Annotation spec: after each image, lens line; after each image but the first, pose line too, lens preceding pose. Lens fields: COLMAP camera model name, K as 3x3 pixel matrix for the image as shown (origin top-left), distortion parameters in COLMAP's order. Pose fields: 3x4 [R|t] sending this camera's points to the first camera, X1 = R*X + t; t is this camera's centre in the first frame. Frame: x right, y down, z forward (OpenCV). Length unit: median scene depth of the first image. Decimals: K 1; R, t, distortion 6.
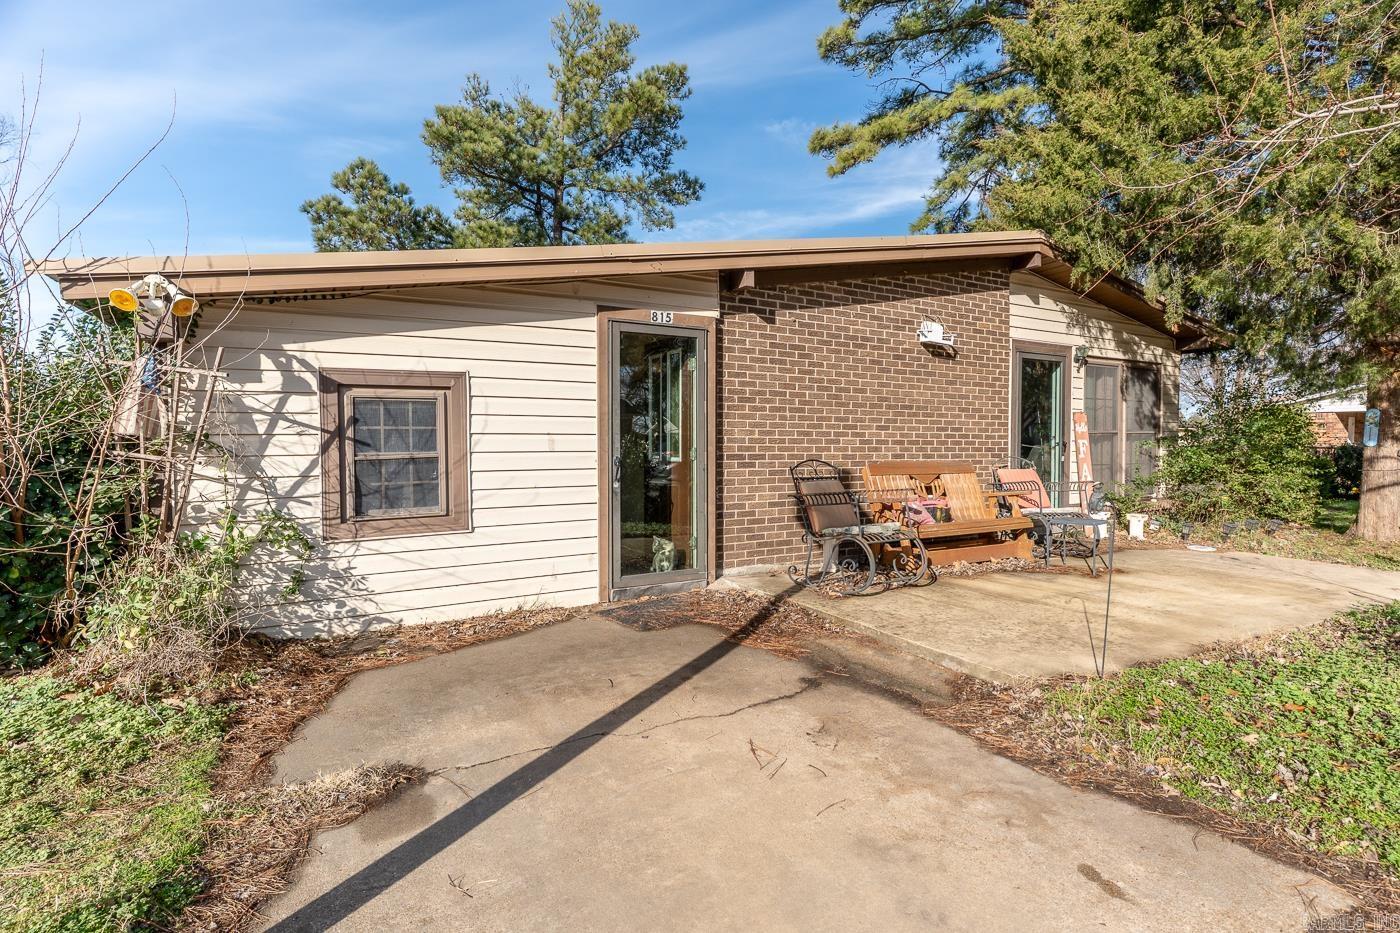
lens RADIAL K [[695.4, 0, 719.5], [0, 695.4, 459.4], [0, 0, 1]] dist [-0.000647, 0.000289]
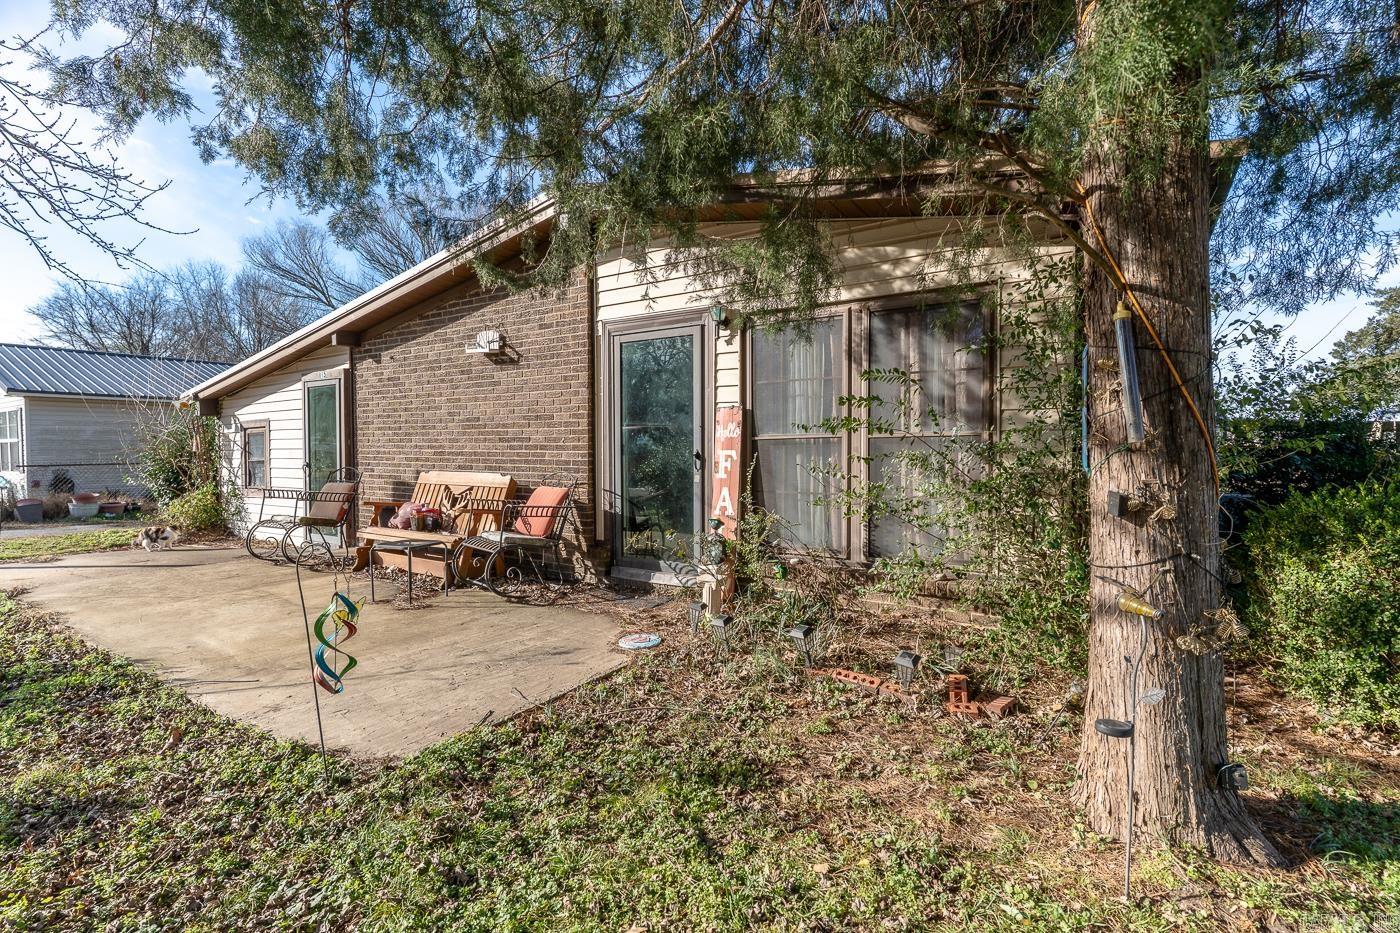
lens RADIAL K [[665.7, 0, 700.0], [0, 665.7, 466.5], [0, 0, 1]] dist [0.009312, -0.000162]
pose [[0.428882, 0.022362, -0.903084, 1.112809], [-0.018277, 0.999704, 0.016075, -0.023673], [0.903176, 0.009611, 0.429164, 0.754027]]
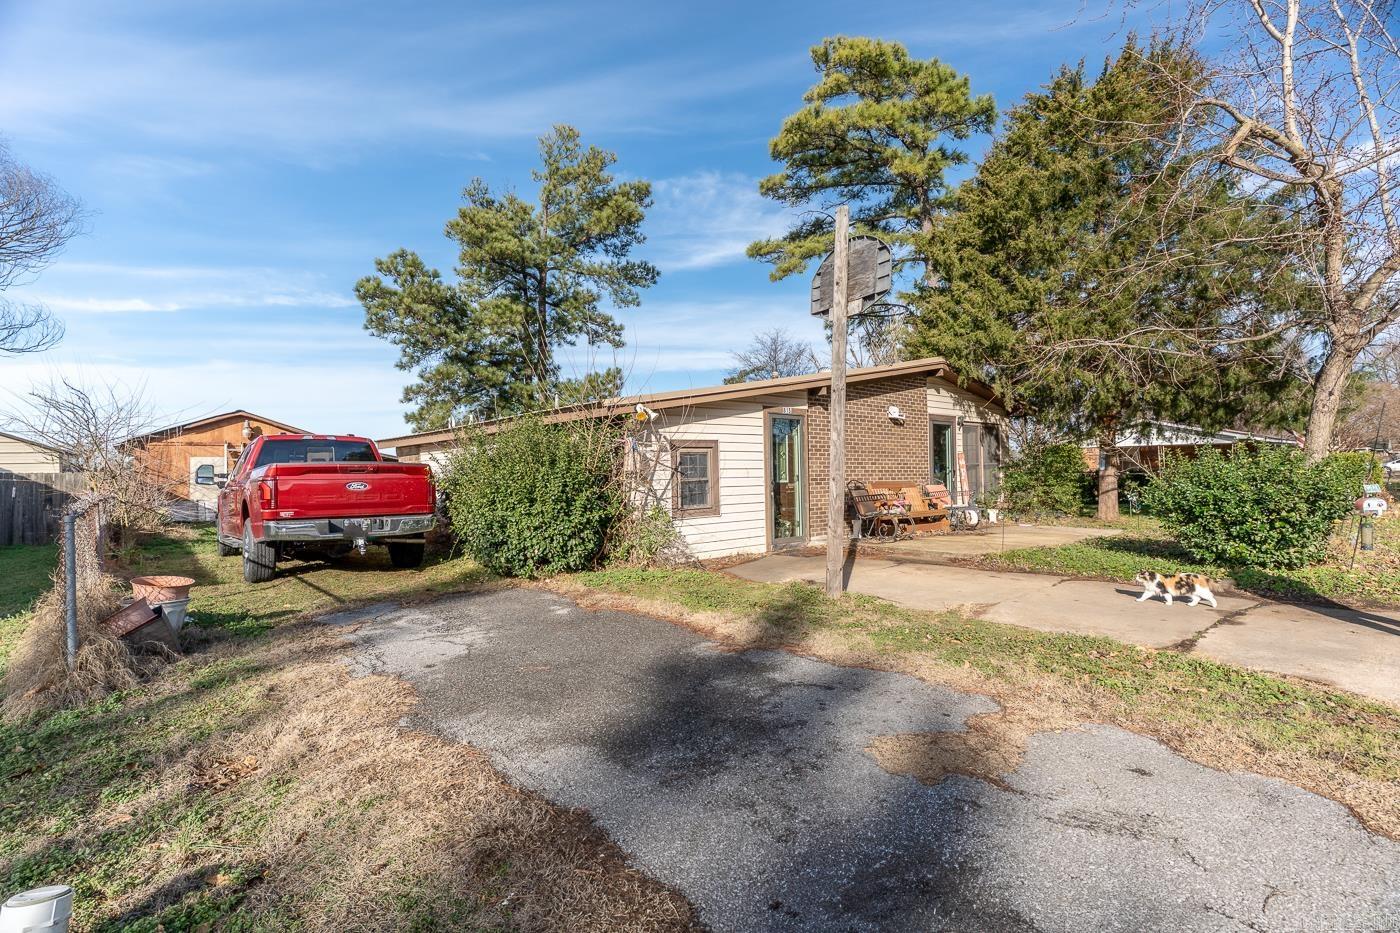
lens RADIAL K [[670.2, 0, 731.3], [0, 670.2, 466.4], [0, 0, 1]] dist [-0.000041, -0.000011]
pose [[0.977586, -0.013100, 0.210128, -0.436006], [0.021409, 0.999074, -0.037321, 0.018277], [-0.209444, 0.040983, 0.976961, -0.575091]]
